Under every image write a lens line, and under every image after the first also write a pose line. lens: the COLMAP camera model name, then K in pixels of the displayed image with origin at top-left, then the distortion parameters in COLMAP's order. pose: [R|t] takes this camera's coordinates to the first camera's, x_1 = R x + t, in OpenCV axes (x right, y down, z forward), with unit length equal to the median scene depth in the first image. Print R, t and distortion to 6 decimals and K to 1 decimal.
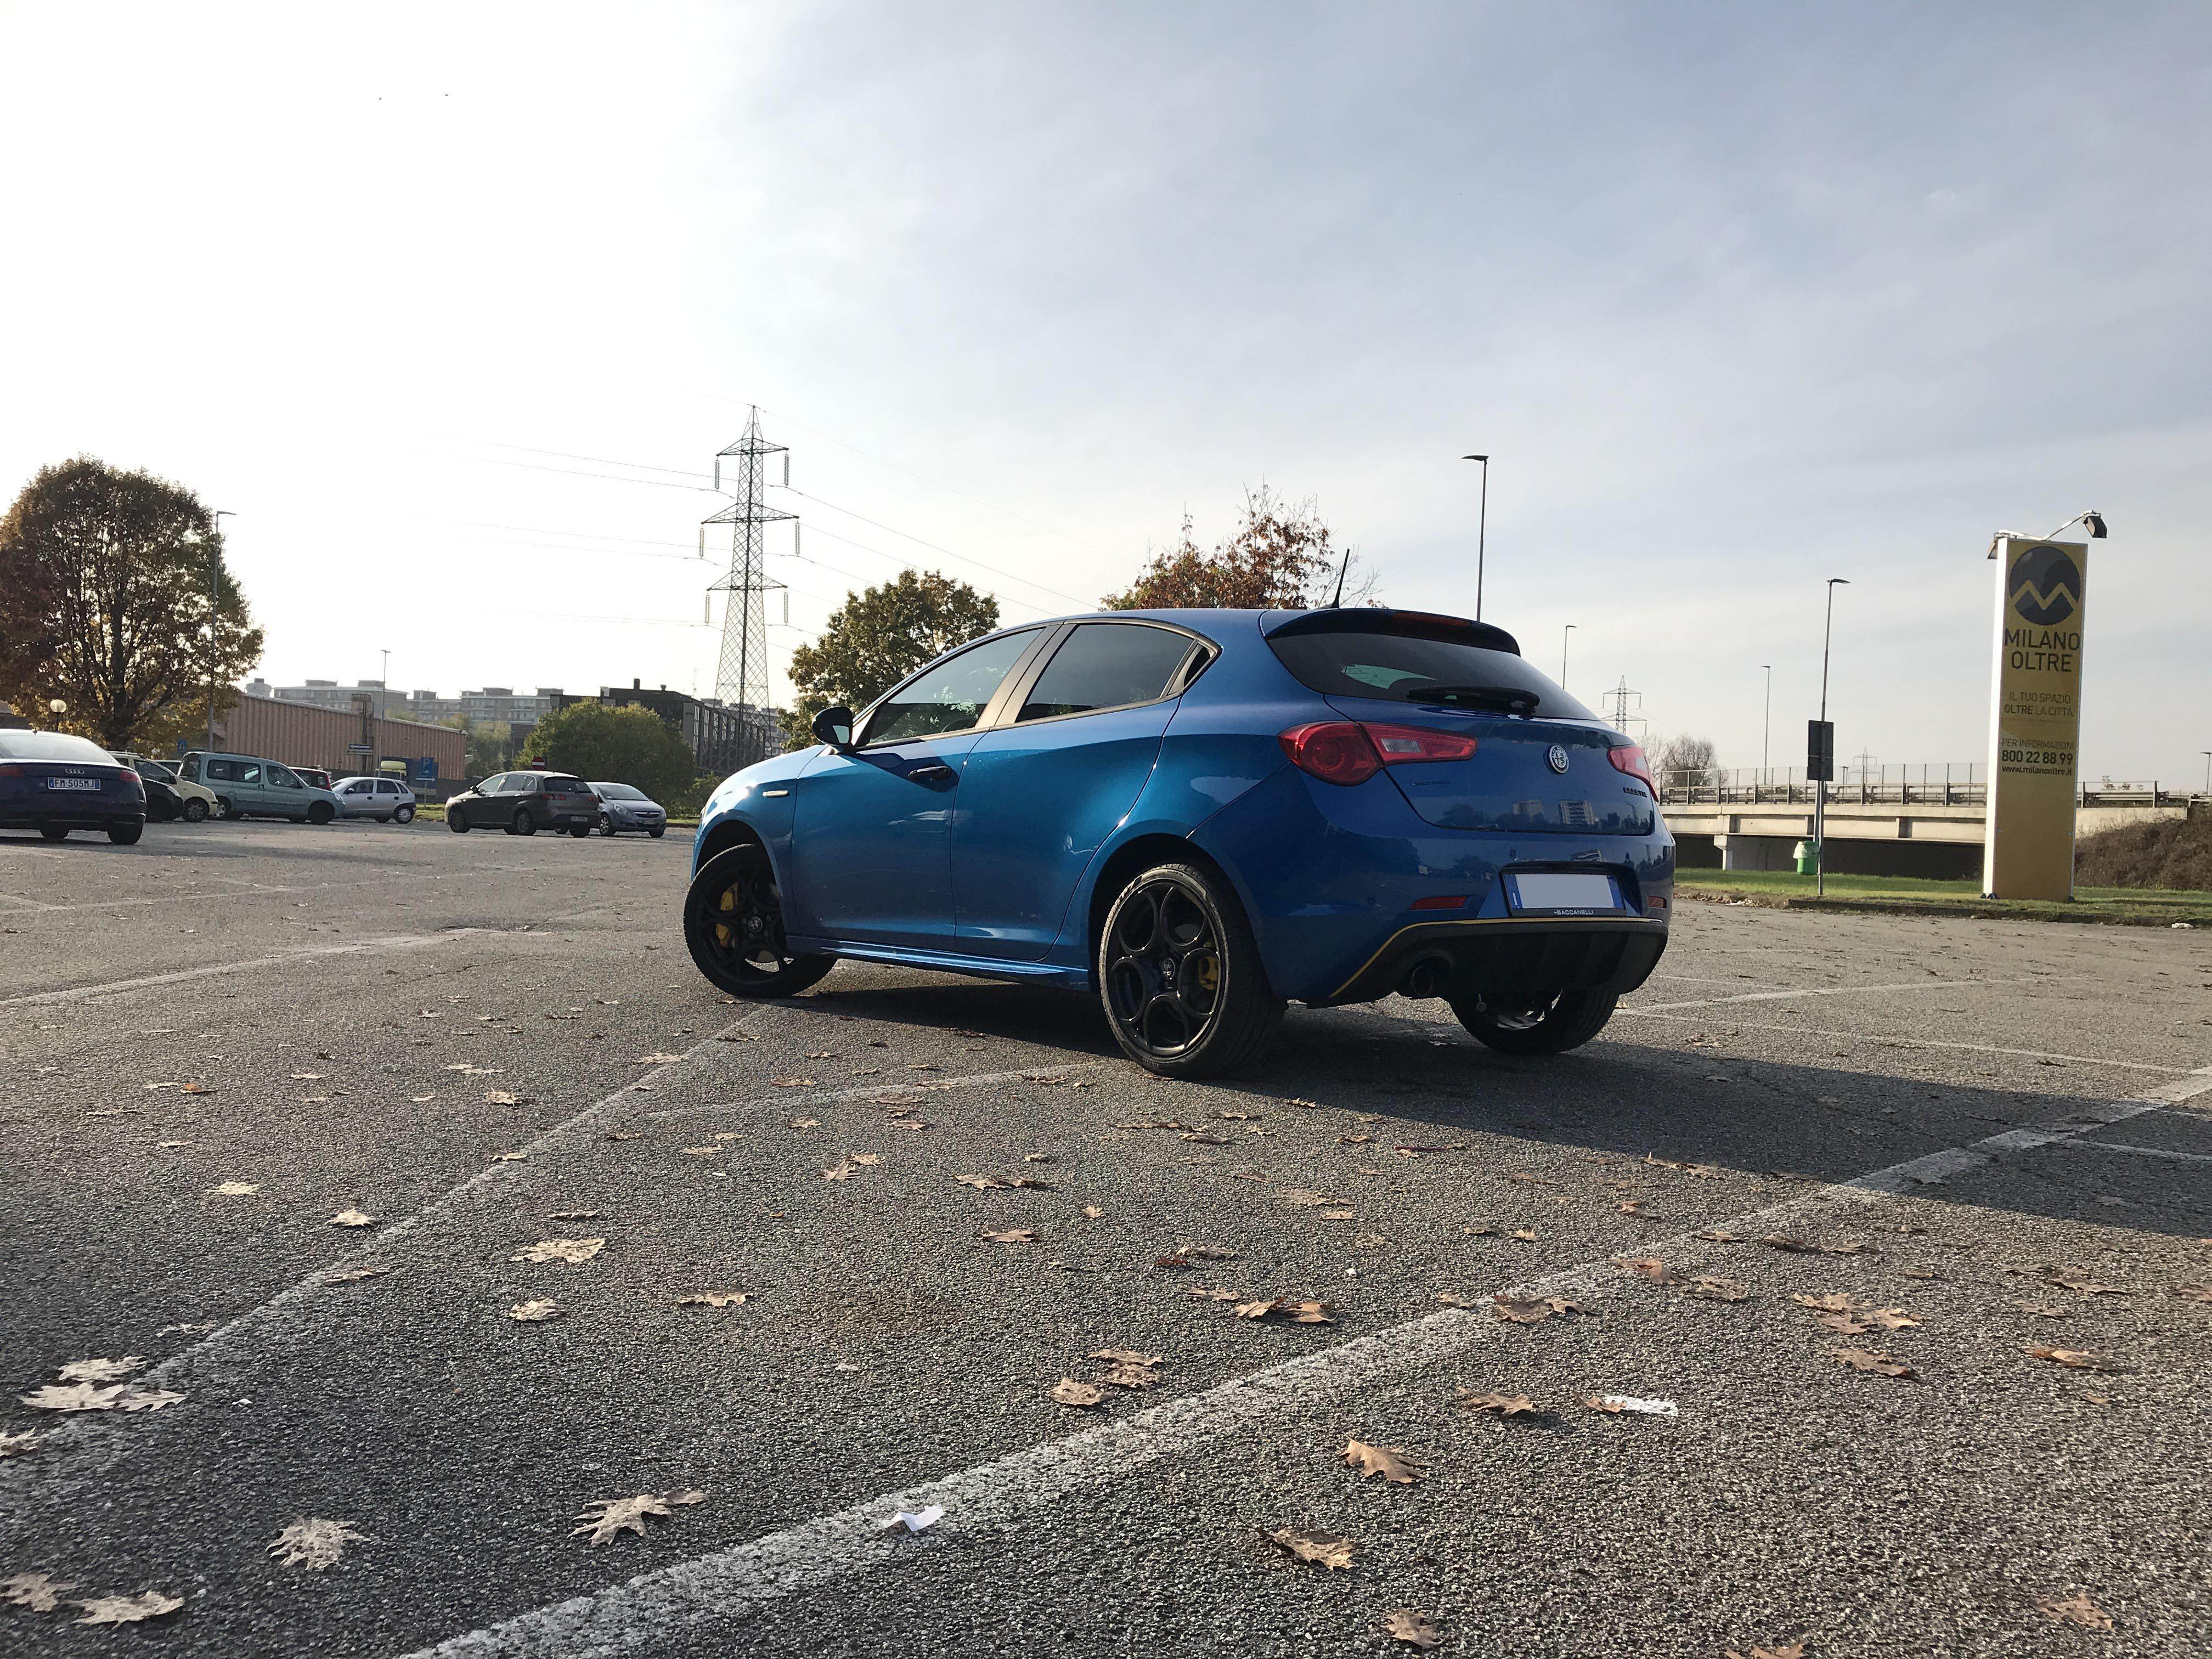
lens RADIAL K [[1842.9, 0, 1106.0], [0, 1842.9, 829.5], [0, 0, 1]] dist [-0.003163, -0.001189]
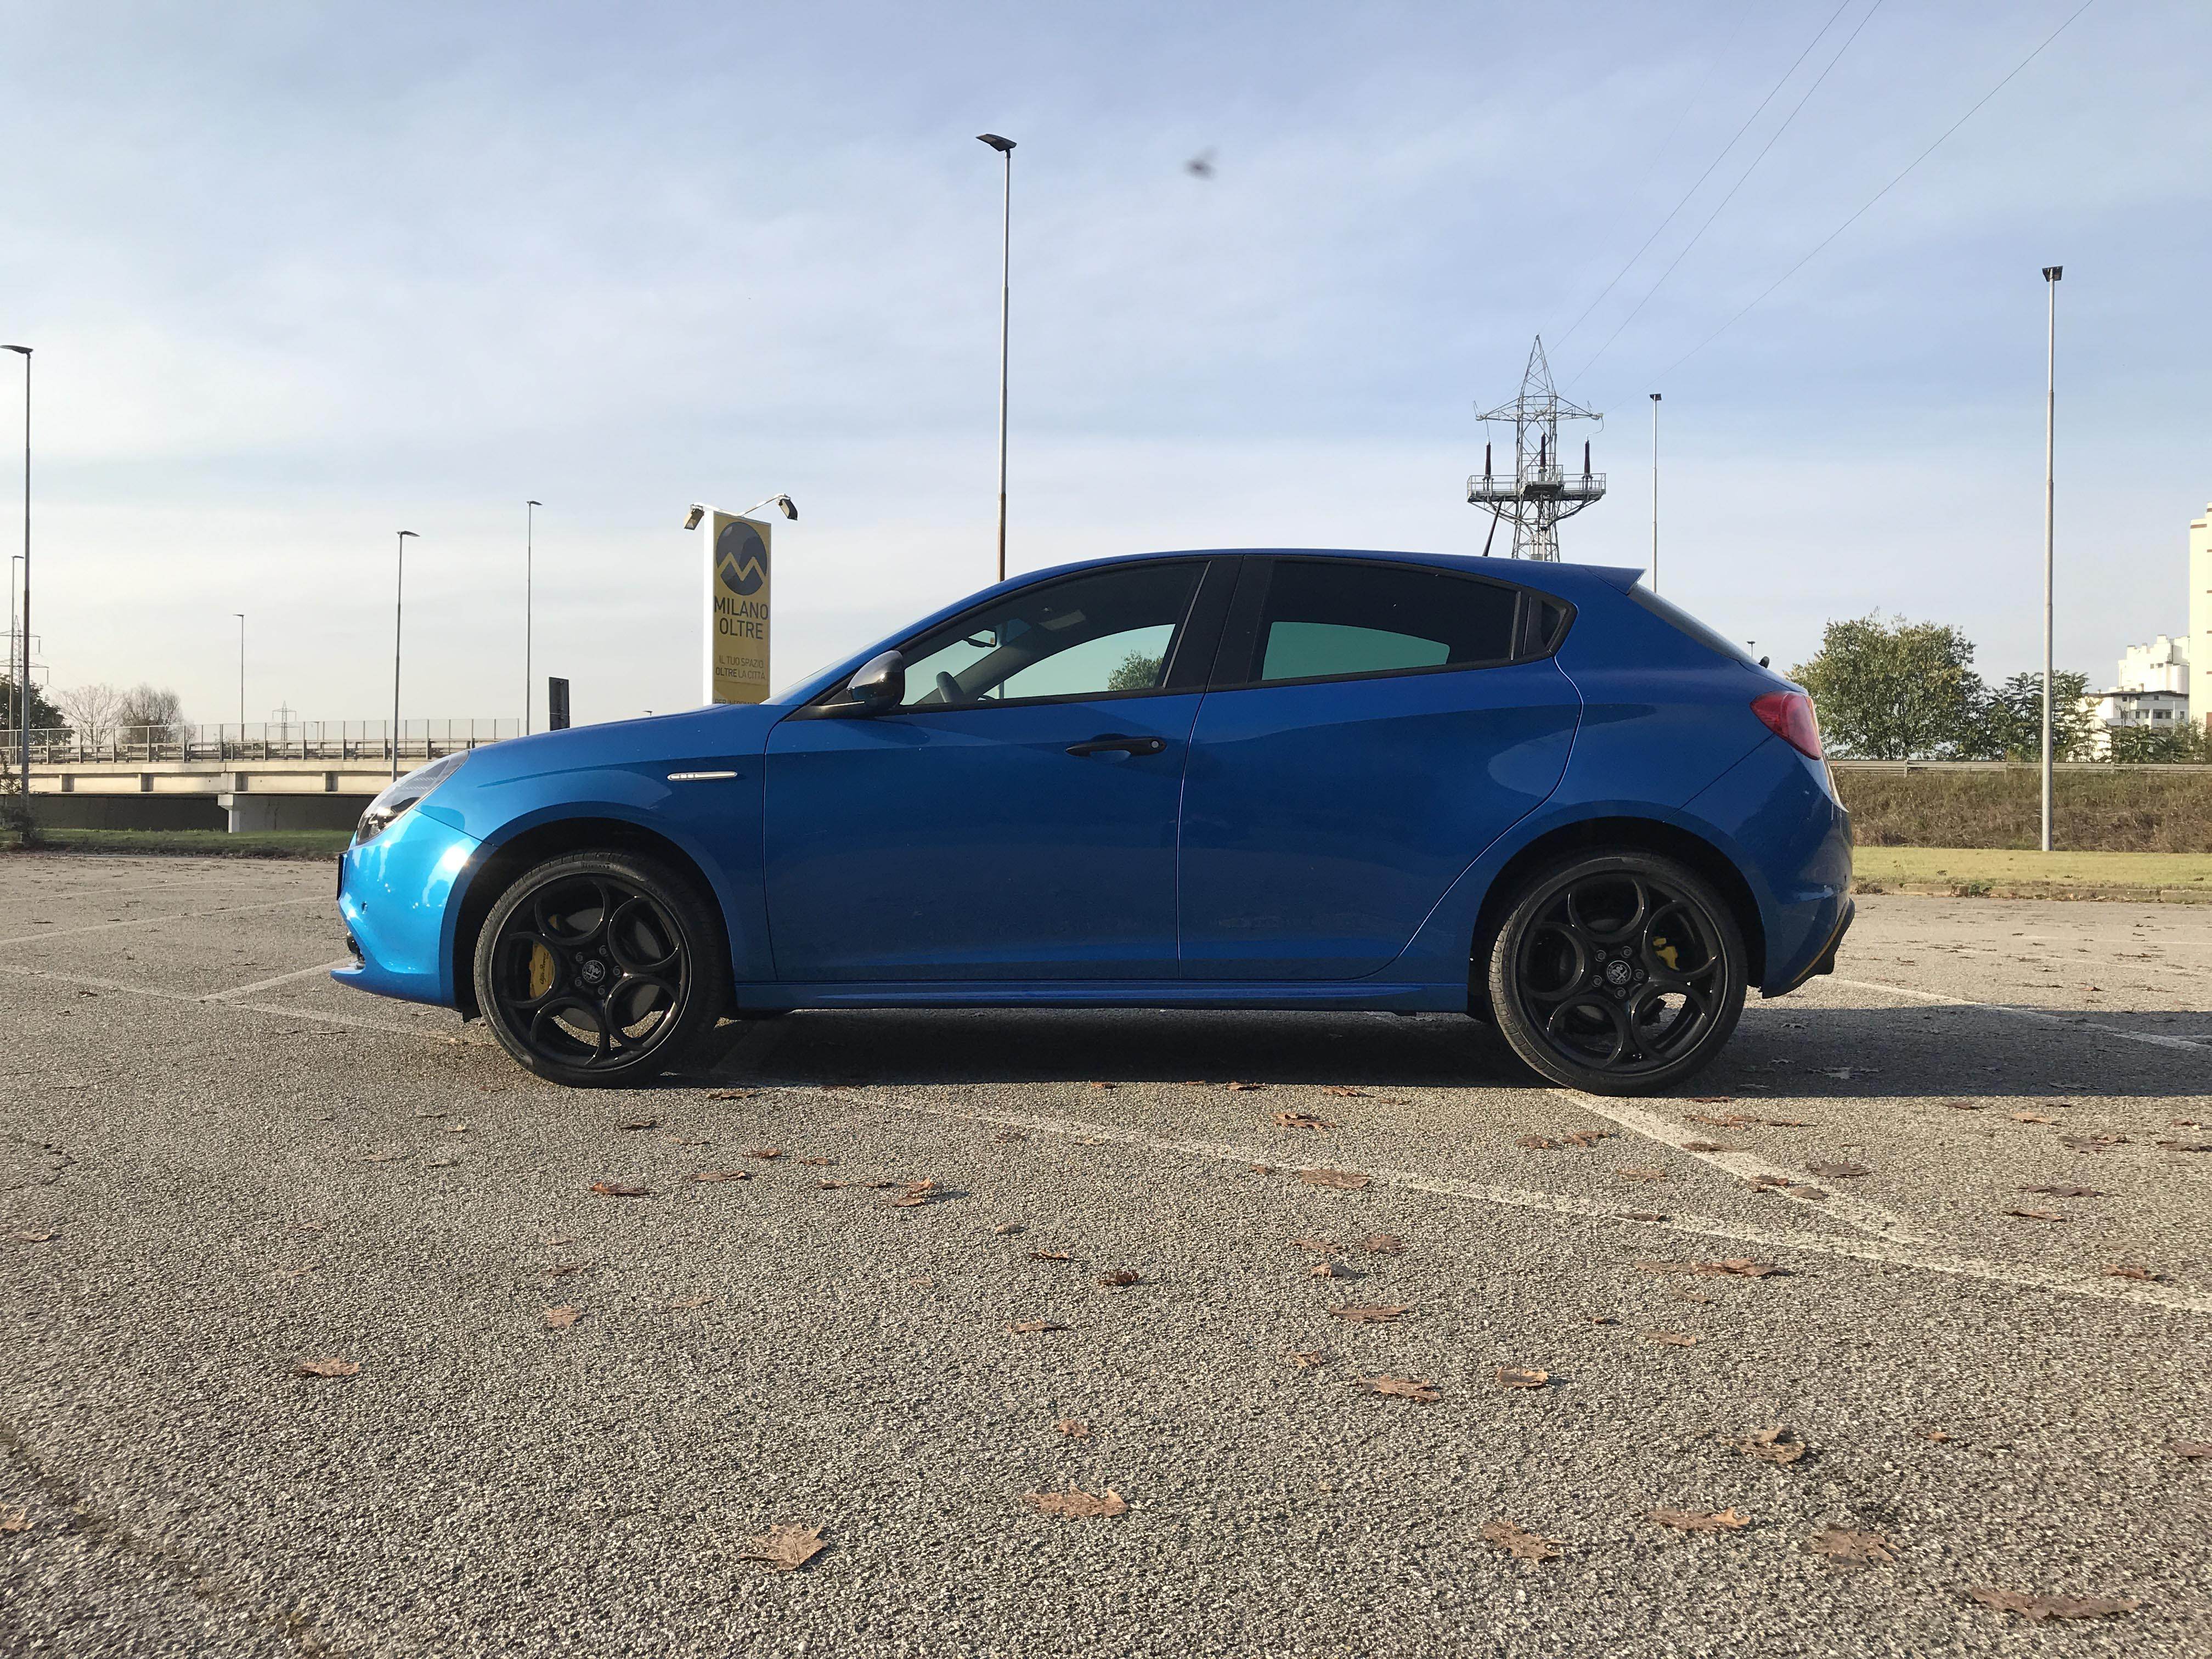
lens RADIAL K [[1788.8, 0, 1106.0], [0, 1788.8, 829.5], [0, 0, 1]] dist [0.003619, -0.087612]
pose [[0.619728, -0.036834, 0.783952, -0.134350], [0.016141, 0.999285, 0.034192, -0.003736], [-0.784651, -0.008536, 0.619879, 0.124496]]
